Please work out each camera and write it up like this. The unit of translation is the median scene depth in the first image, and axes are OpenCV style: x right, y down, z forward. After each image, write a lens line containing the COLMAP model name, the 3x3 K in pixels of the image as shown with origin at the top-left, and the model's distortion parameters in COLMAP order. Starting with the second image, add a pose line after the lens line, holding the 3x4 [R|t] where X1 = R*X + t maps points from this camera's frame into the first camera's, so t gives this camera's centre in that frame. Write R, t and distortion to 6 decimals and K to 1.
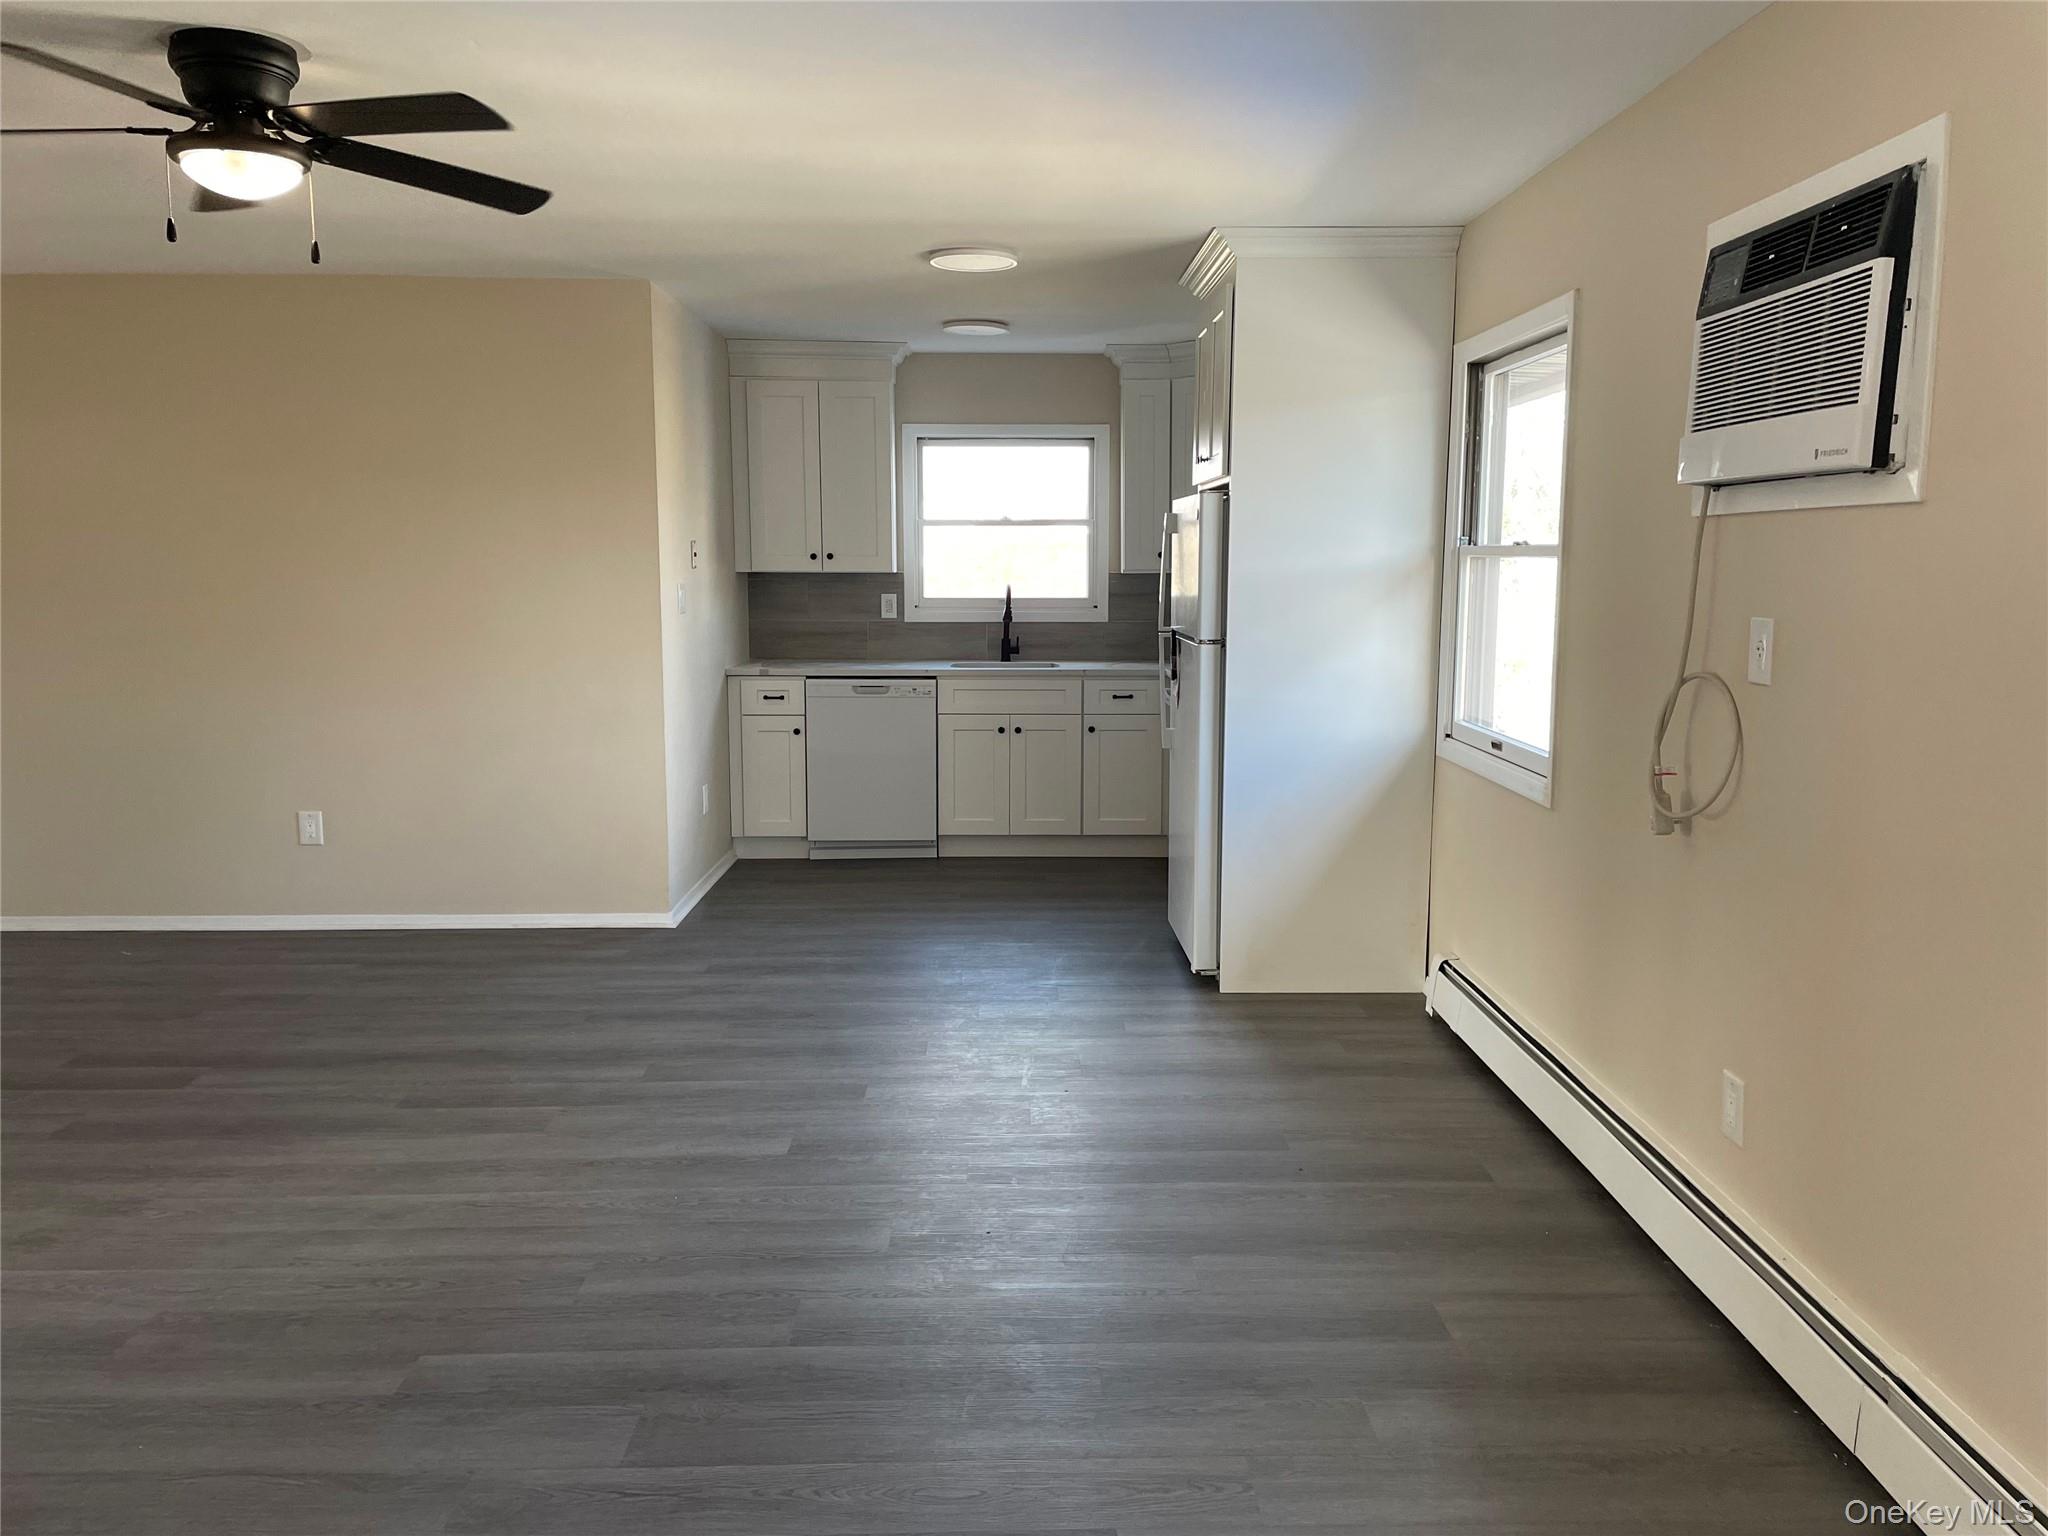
lens RADIAL K [[1519.8, 0, 1028.7], [0, 1519.8, 754.8], [0, 0, 1]] dist [0.105779, -0.129981]
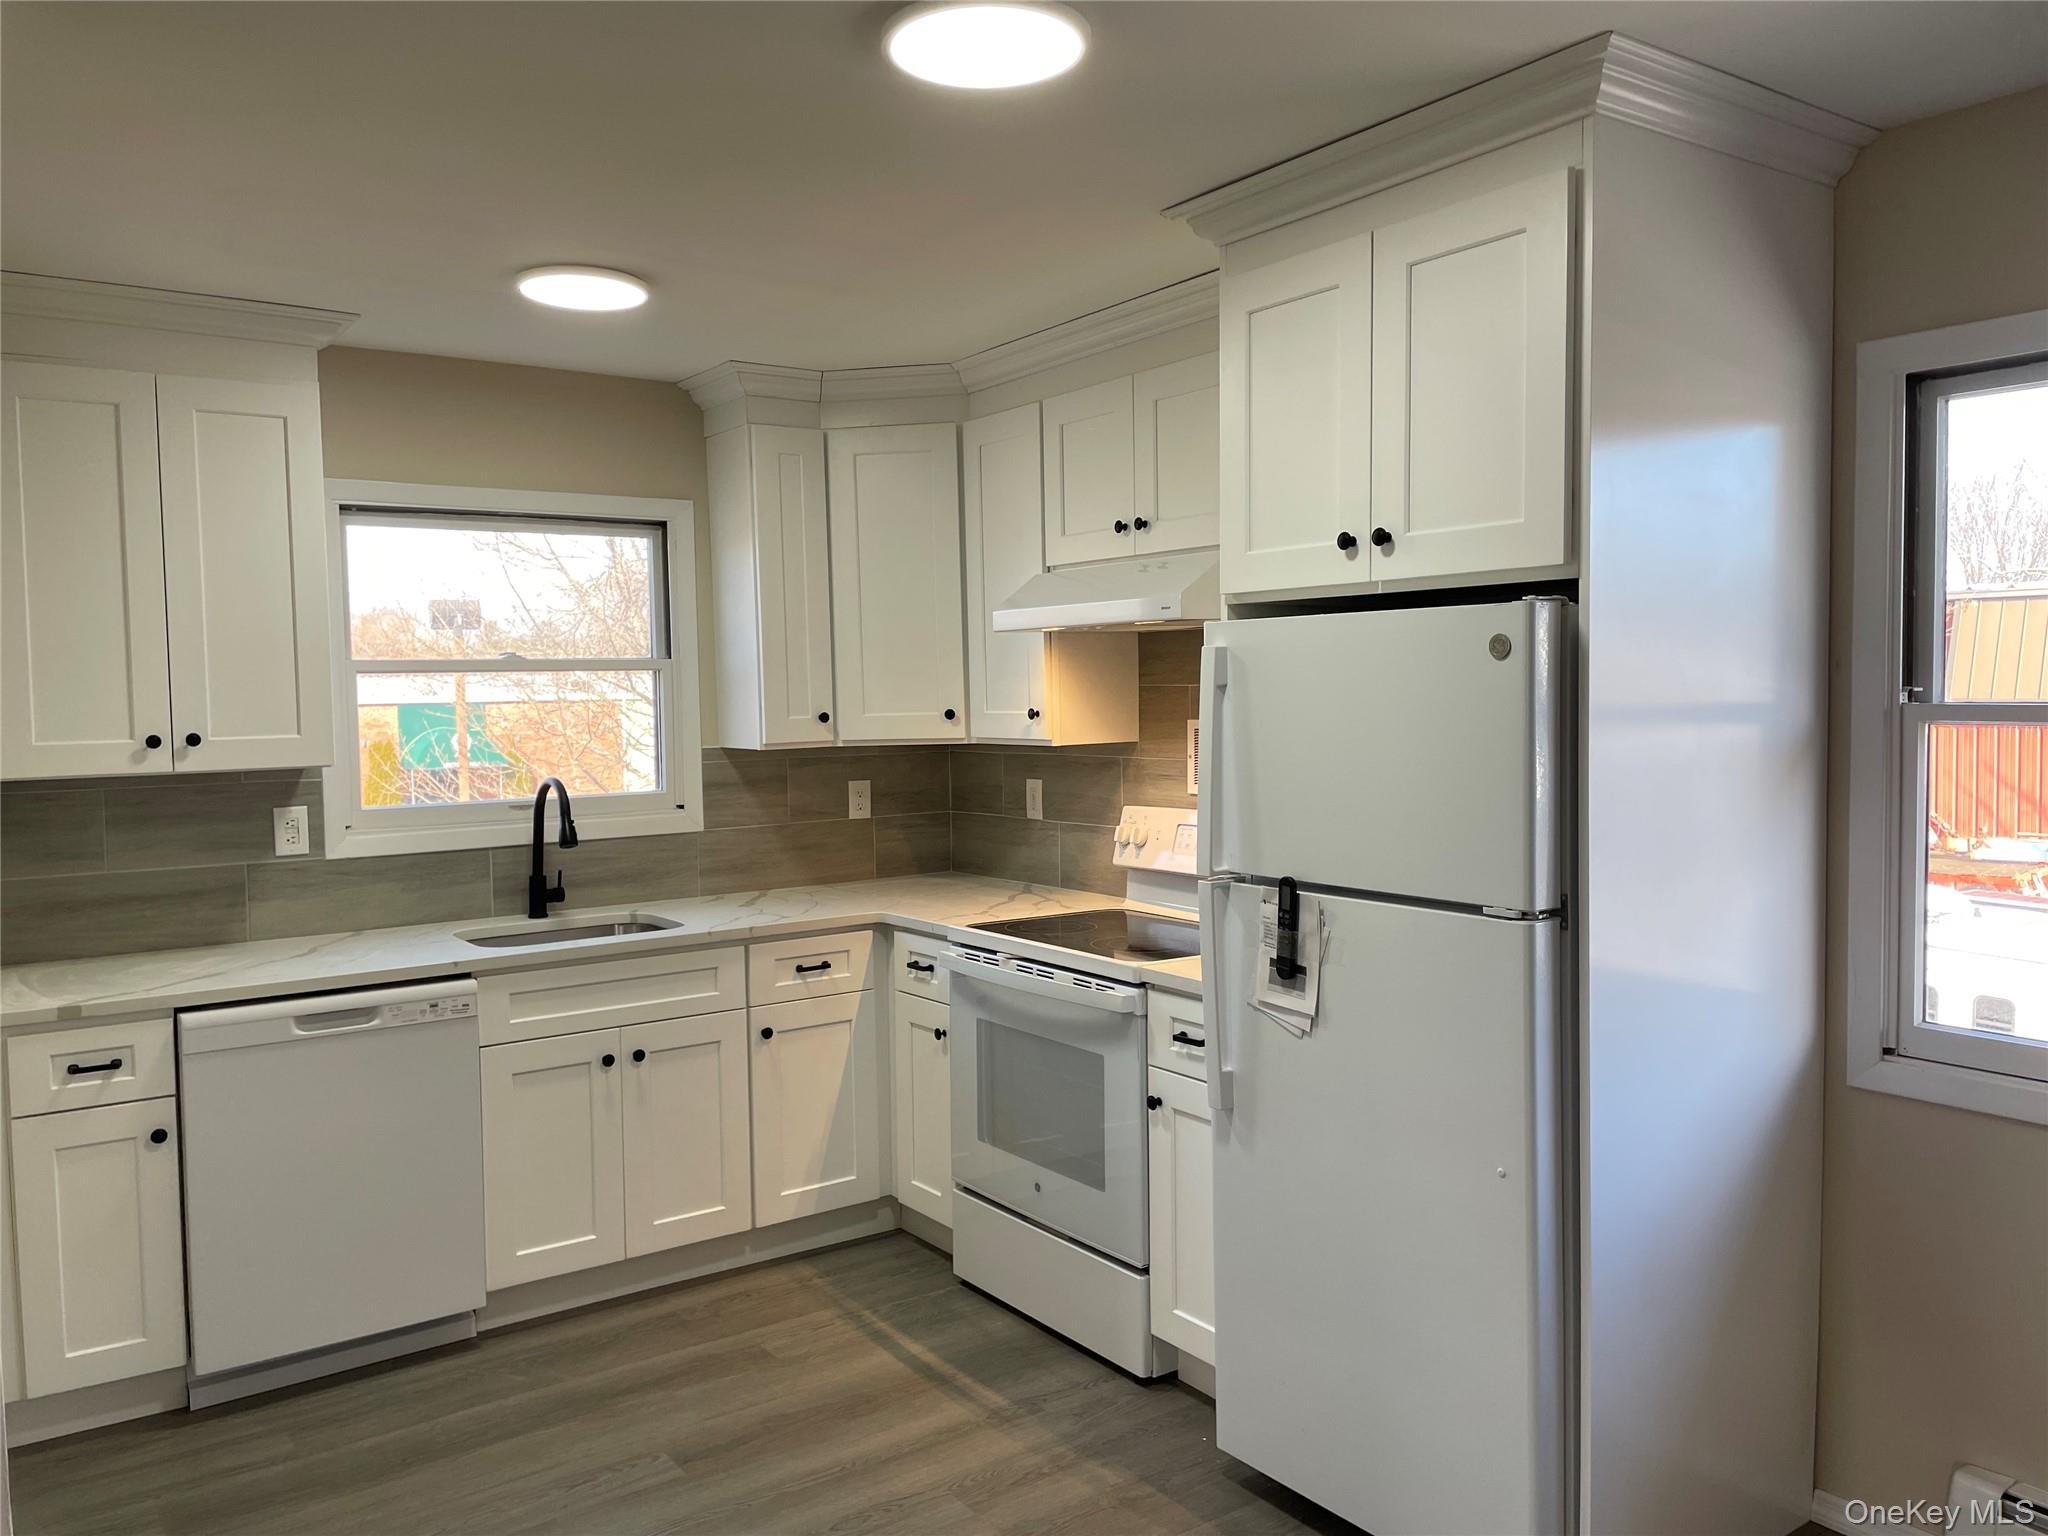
lens RADIAL K [[1540.3, 0, 1014.8], [0, 1540.3, 765.8], [0, 0, 1]] dist [0.103827, -0.143073]
pose [[0.829791, -0.045848, 0.556188, -0.273726], [0.091697, 0.994276, -0.054843, -0.104875], [-0.550489, 0.096509, 0.829245, 0.666191]]
